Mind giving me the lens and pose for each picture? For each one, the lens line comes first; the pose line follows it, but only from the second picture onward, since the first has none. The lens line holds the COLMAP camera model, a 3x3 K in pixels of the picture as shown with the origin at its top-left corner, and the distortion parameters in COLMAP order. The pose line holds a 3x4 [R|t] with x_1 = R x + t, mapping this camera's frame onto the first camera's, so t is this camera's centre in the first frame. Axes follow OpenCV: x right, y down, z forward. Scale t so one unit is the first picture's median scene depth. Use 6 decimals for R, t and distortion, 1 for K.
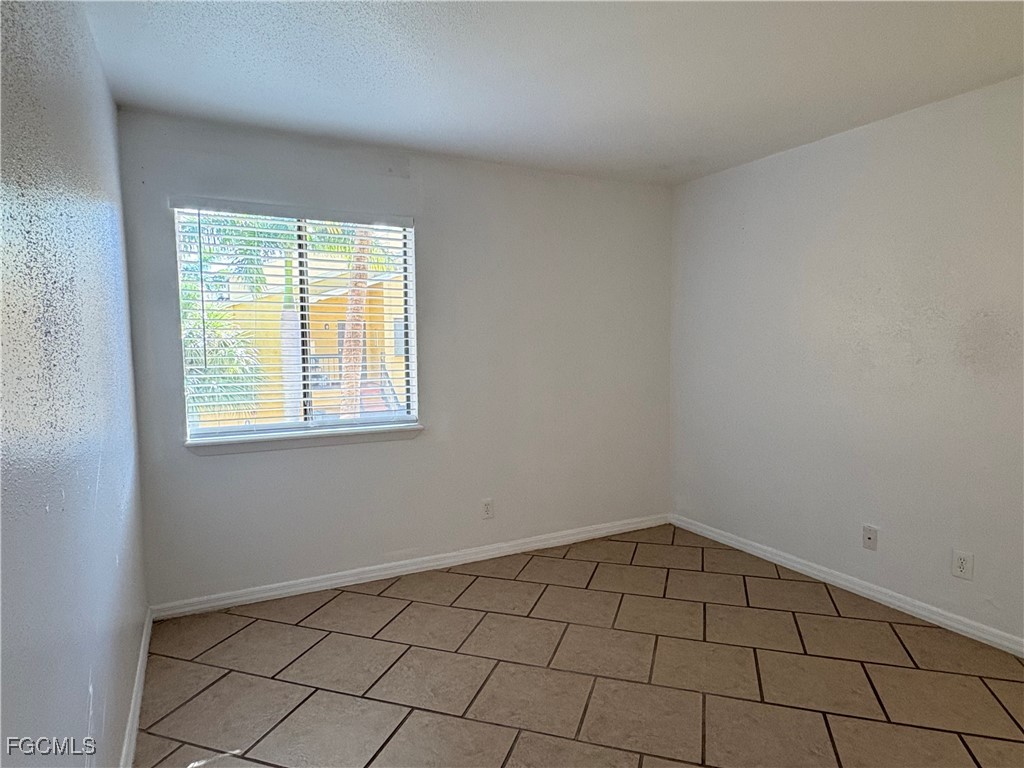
lens RADIAL K [[602.6, 0, 512.0], [0, 602.6, 384.0], [0, 0, 1]] dist [-0.002045, -0.000323]
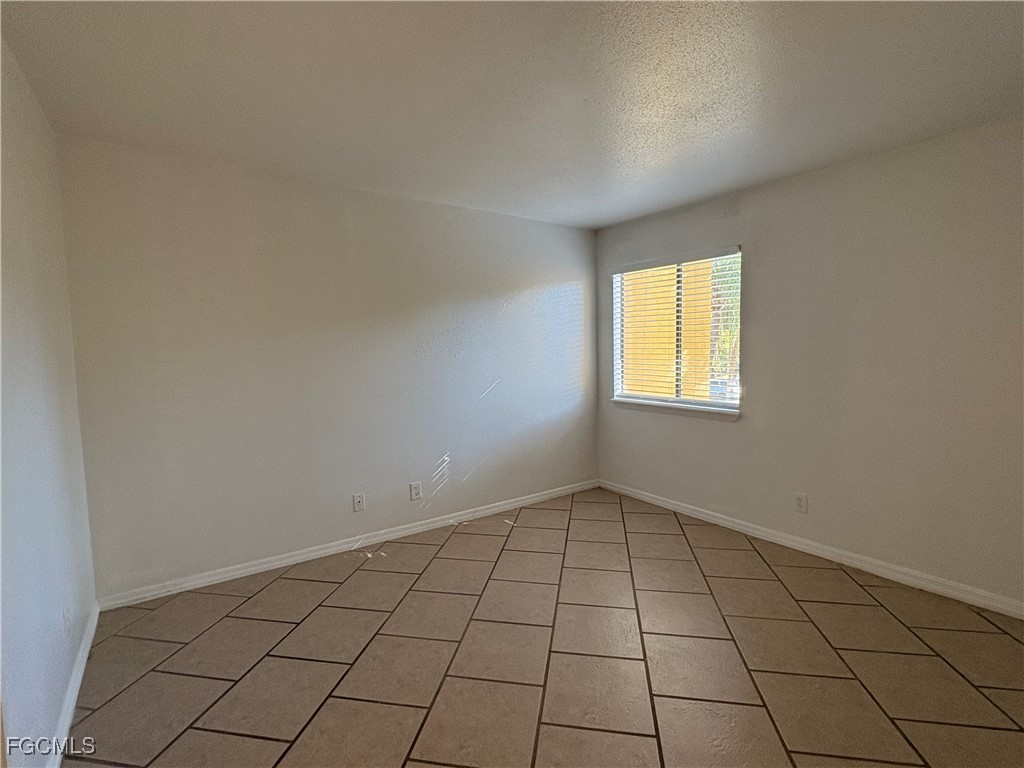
lens RADIAL K [[477.1, 0, 512.0], [0, 477.1, 384.0], [0, 0, 1]] dist [0.000991, 0.000556]
pose [[0.143311, 0.079374, -0.986490, 0.804076], [-0.060348, 0.995625, 0.071342, -0.033671], [0.987836, 0.049309, 0.147474, 0.426477]]
